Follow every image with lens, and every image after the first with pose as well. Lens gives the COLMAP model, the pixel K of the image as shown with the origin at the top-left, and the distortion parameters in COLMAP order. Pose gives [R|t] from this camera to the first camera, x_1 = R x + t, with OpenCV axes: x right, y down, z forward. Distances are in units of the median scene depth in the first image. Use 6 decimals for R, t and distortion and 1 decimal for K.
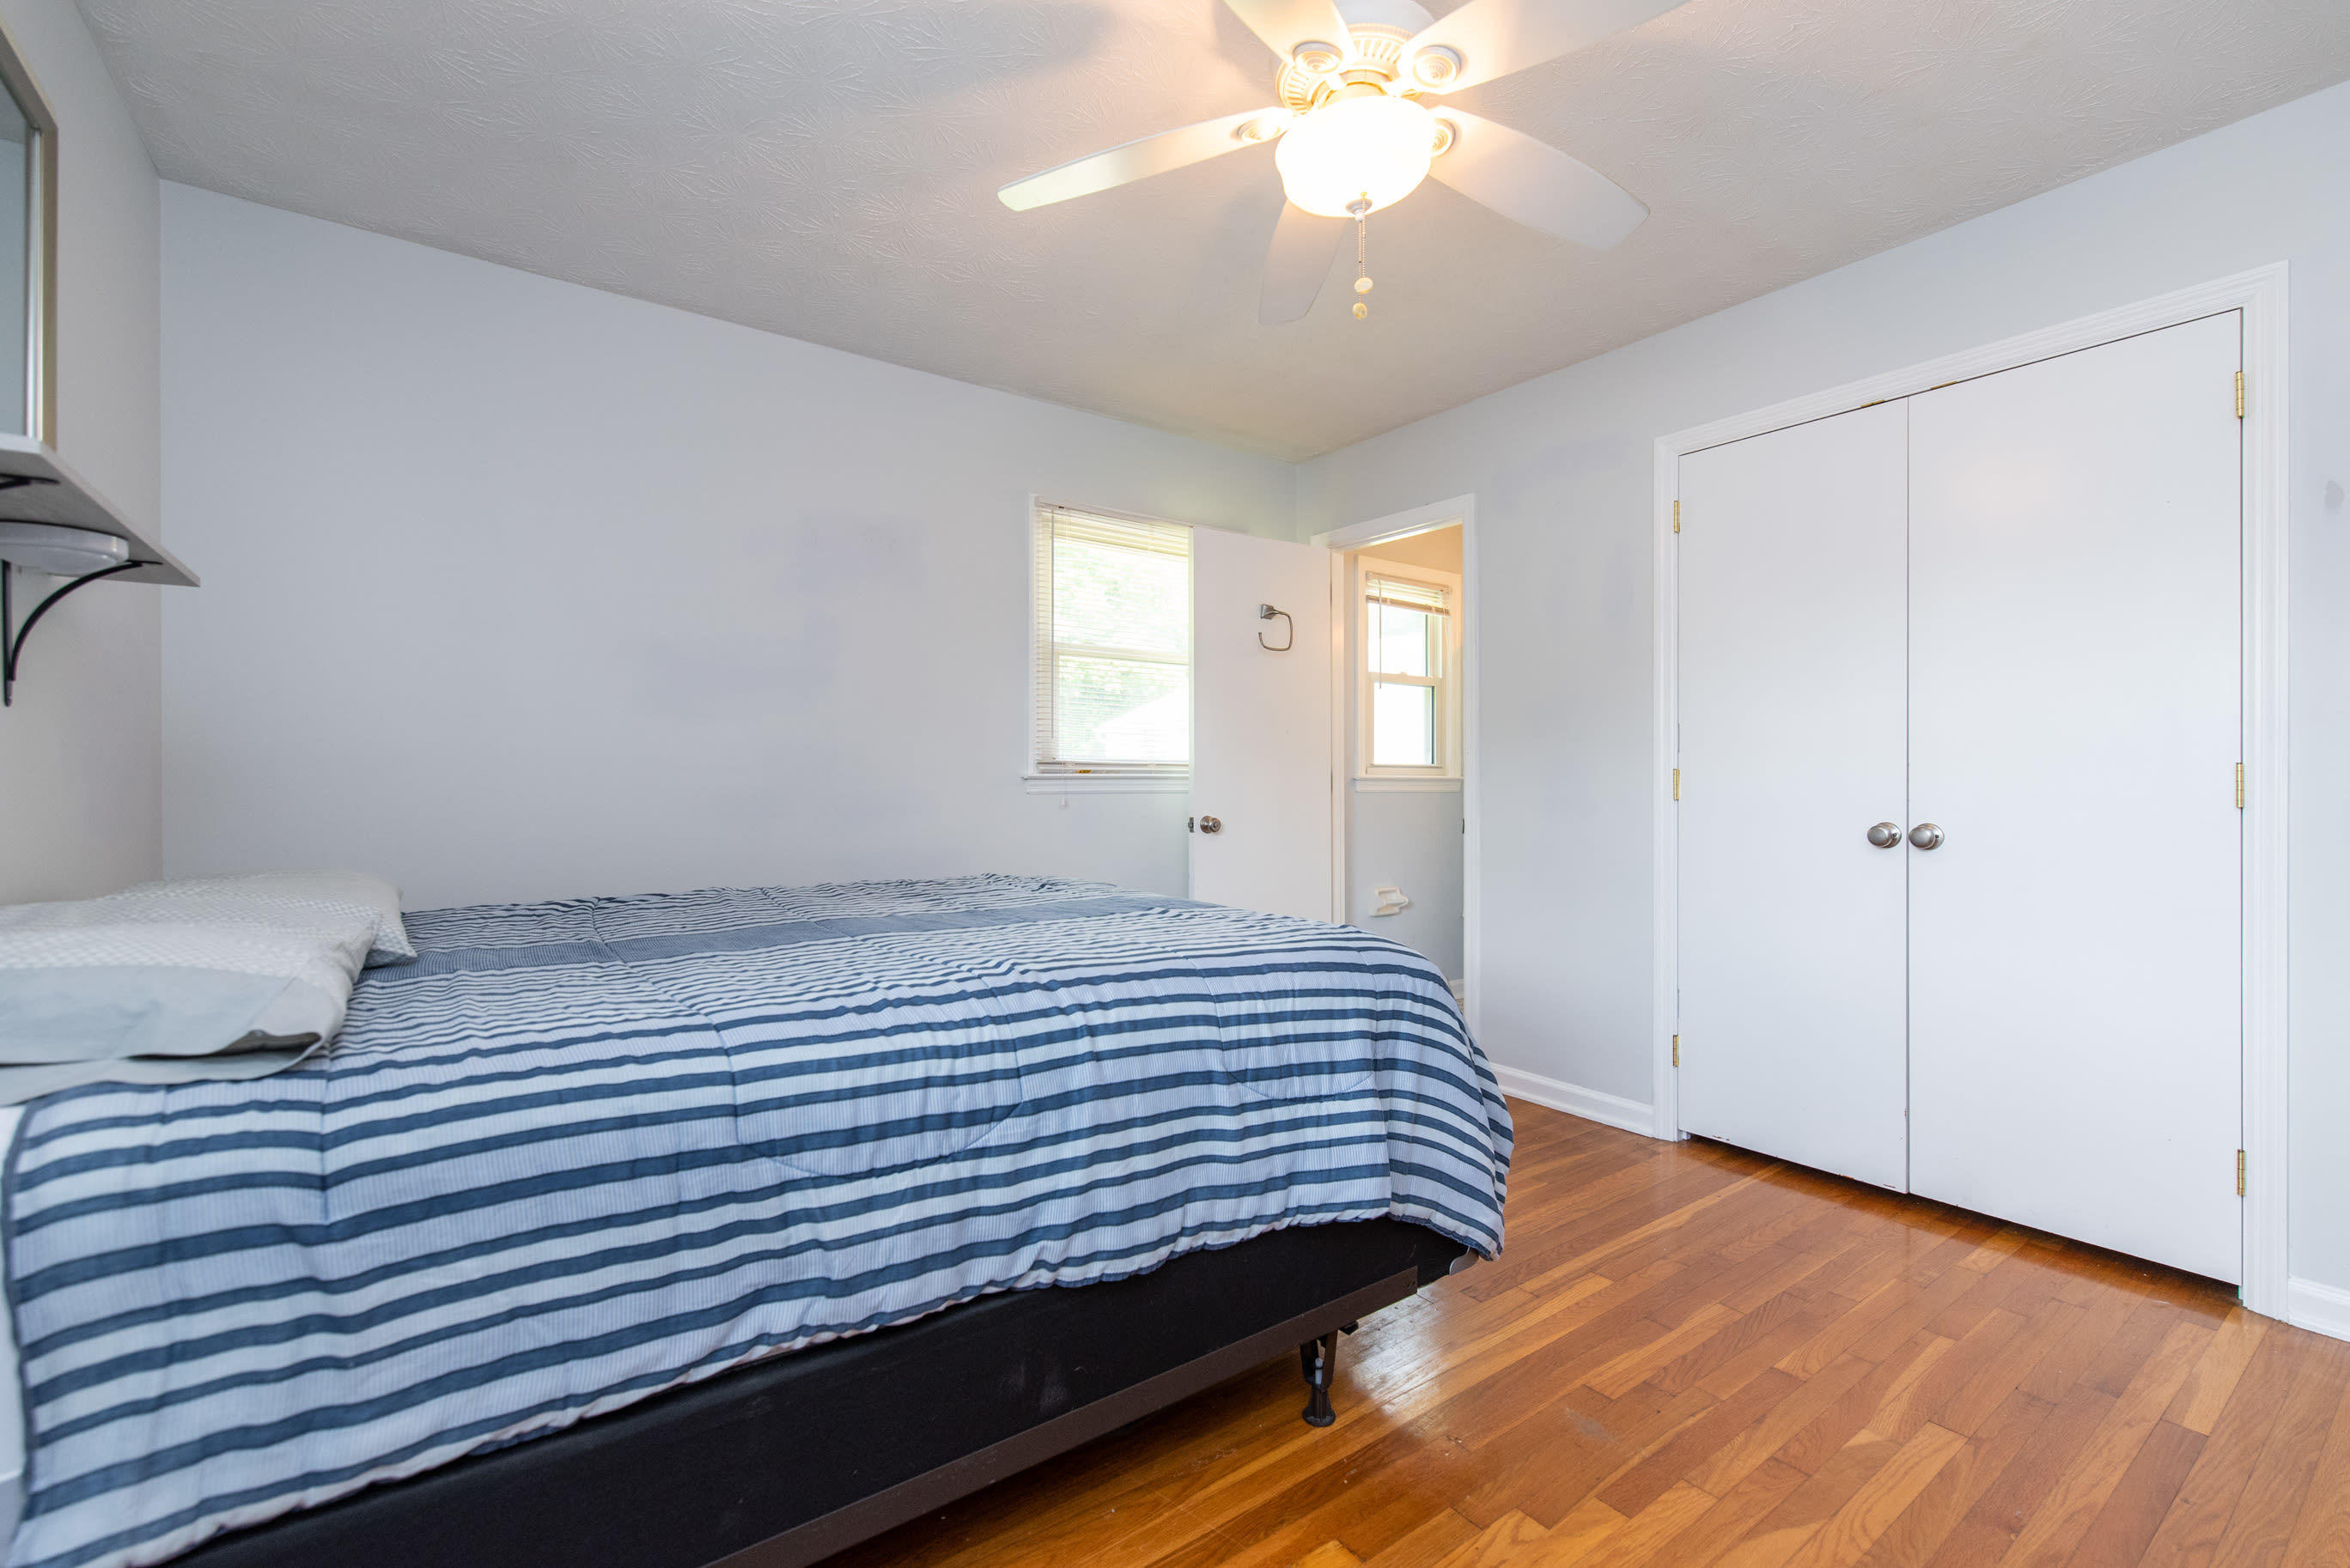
lens RADIAL K [[1034.4, 0, 1190.5], [0, 1034.4, 778.0], [0, 0, 1]] dist [-0.000912, -0.000331]
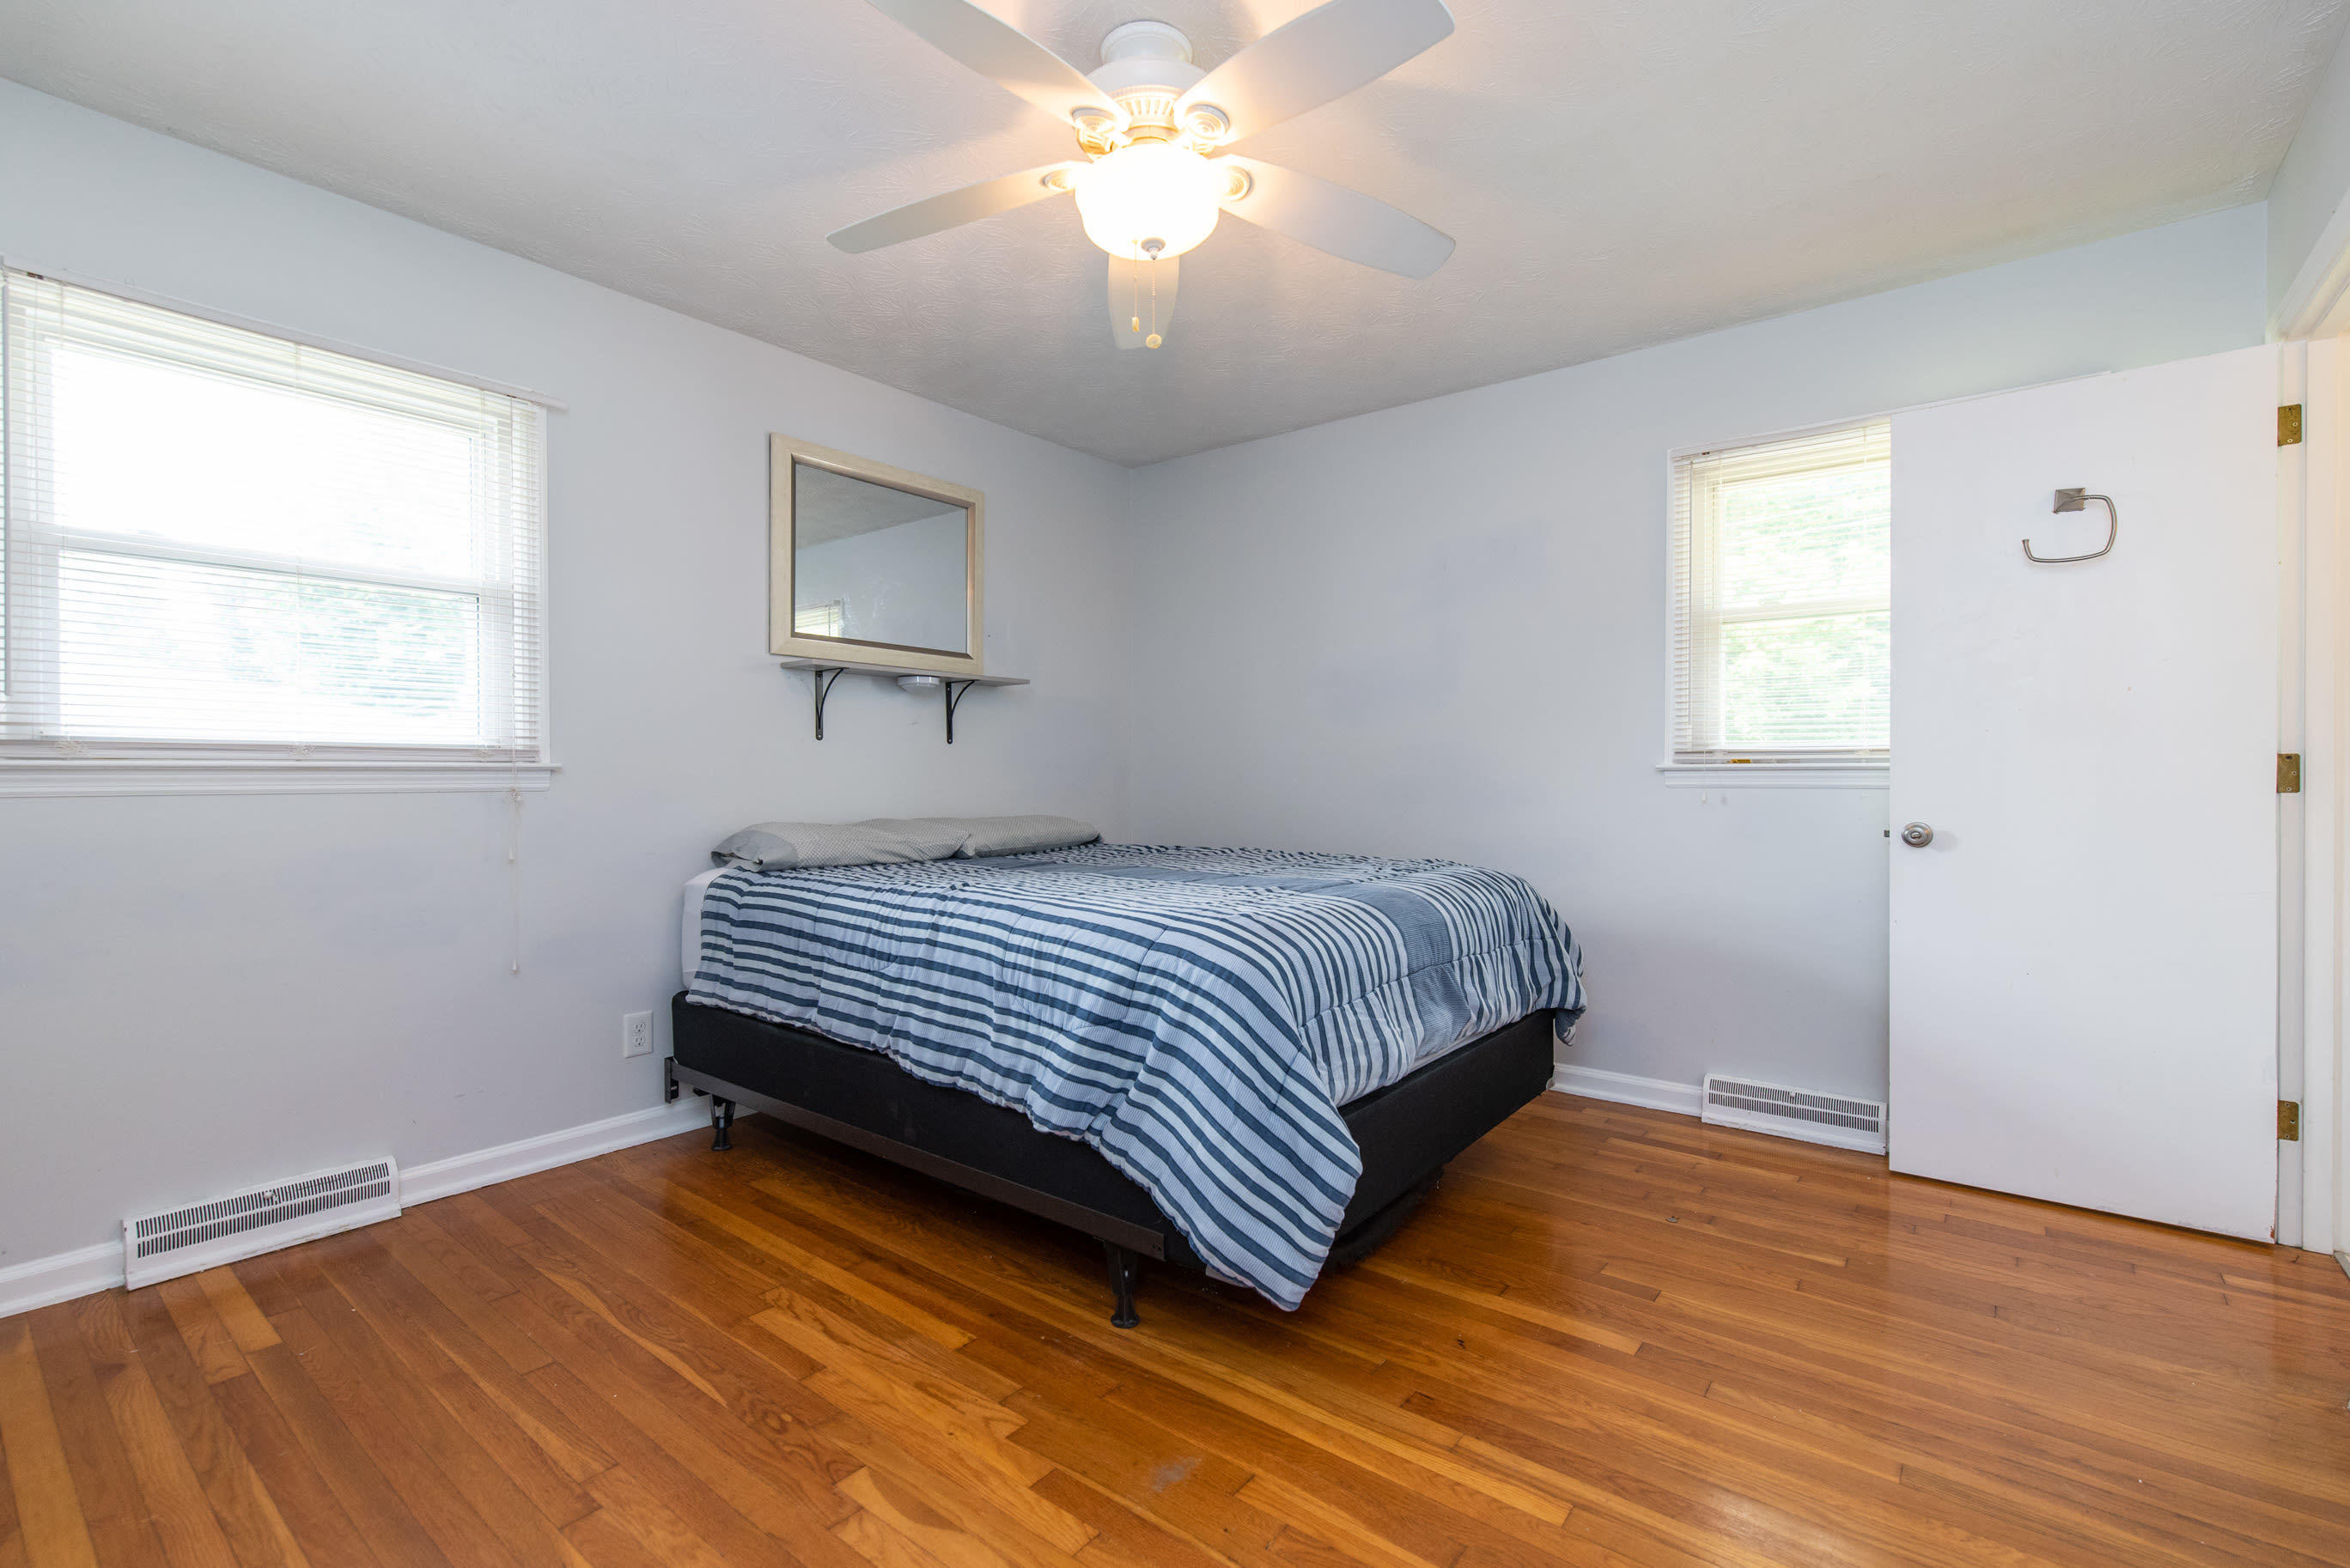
lens RADIAL K [[1034.4, 0, 1191.5], [0, 1034.4, 782.1], [0, 0, 1]] dist [-0.000912, -0.000331]
pose [[0.270247, 0.007632, -0.962761, 1.511341], [0.003217, 0.999956, 0.008830, 0.004396], [0.962786, -0.005484, 0.270211, 0.915200]]
